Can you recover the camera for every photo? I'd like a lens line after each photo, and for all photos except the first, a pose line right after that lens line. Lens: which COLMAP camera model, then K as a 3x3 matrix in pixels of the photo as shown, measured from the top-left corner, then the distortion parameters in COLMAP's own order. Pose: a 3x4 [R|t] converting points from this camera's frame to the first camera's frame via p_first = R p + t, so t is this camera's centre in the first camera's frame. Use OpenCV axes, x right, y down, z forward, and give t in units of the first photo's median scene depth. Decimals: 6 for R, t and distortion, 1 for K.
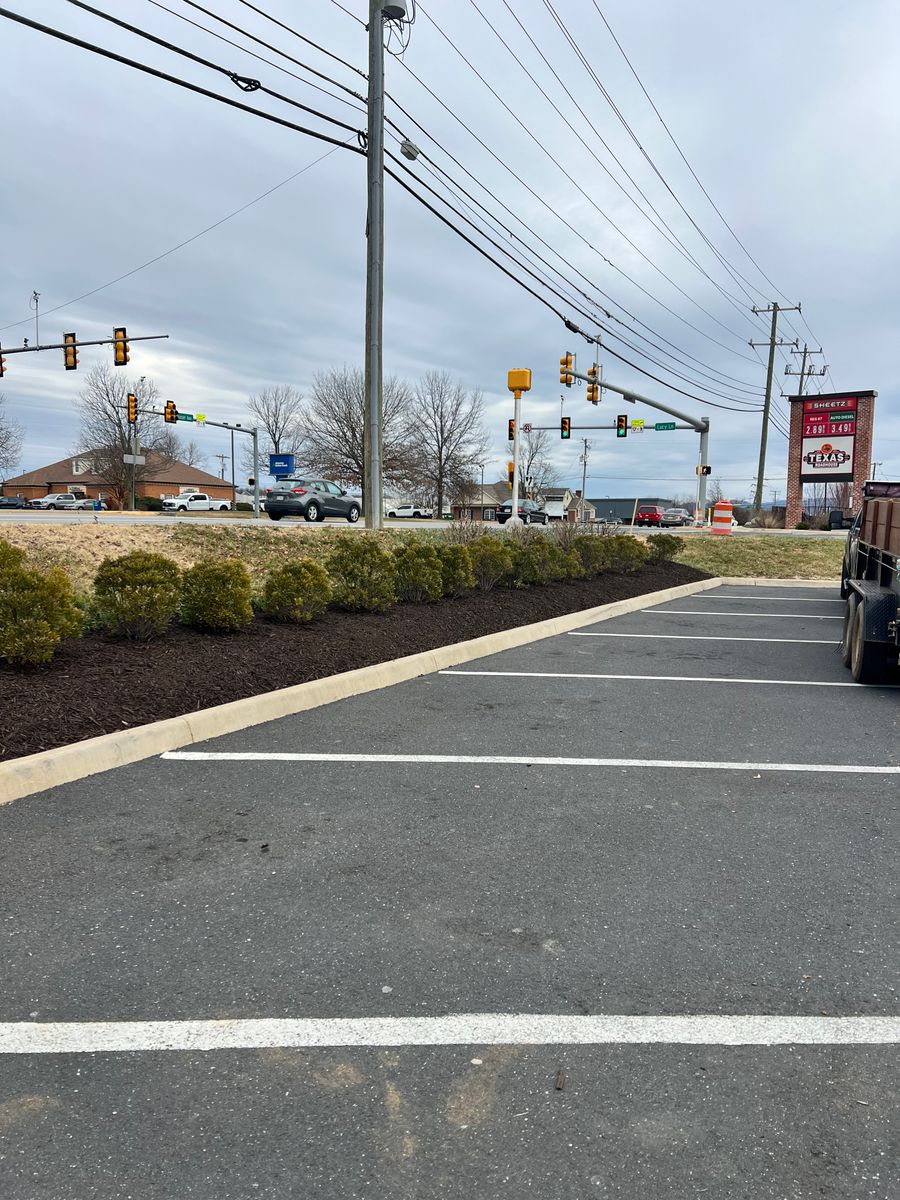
lens RADIAL K [[938.0, 0, 450.0], [0, 938.0, 600.0], [0, 0, 1]] dist [0.060907, -0.112183]
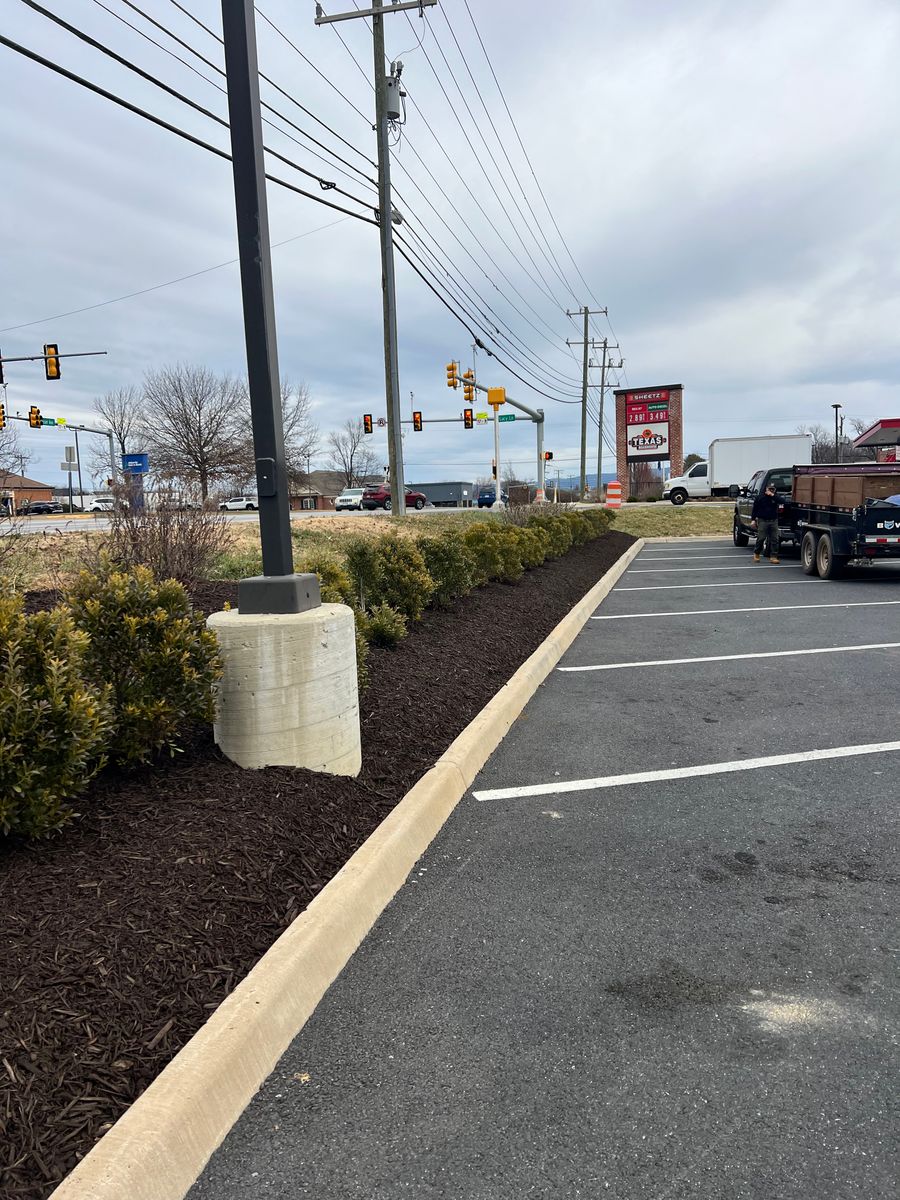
lens RADIAL K [[940.3, 0, 450.0], [0, 940.3, 600.0], [0, 0, 1]] dist [0.069501, -0.162049]
pose [[0.972364, -0.072791, 0.221833, -0.122442], [0.069701, 0.997331, 0.021739, 0.006674], [-0.222823, -0.005676, 0.974842, -0.109869]]
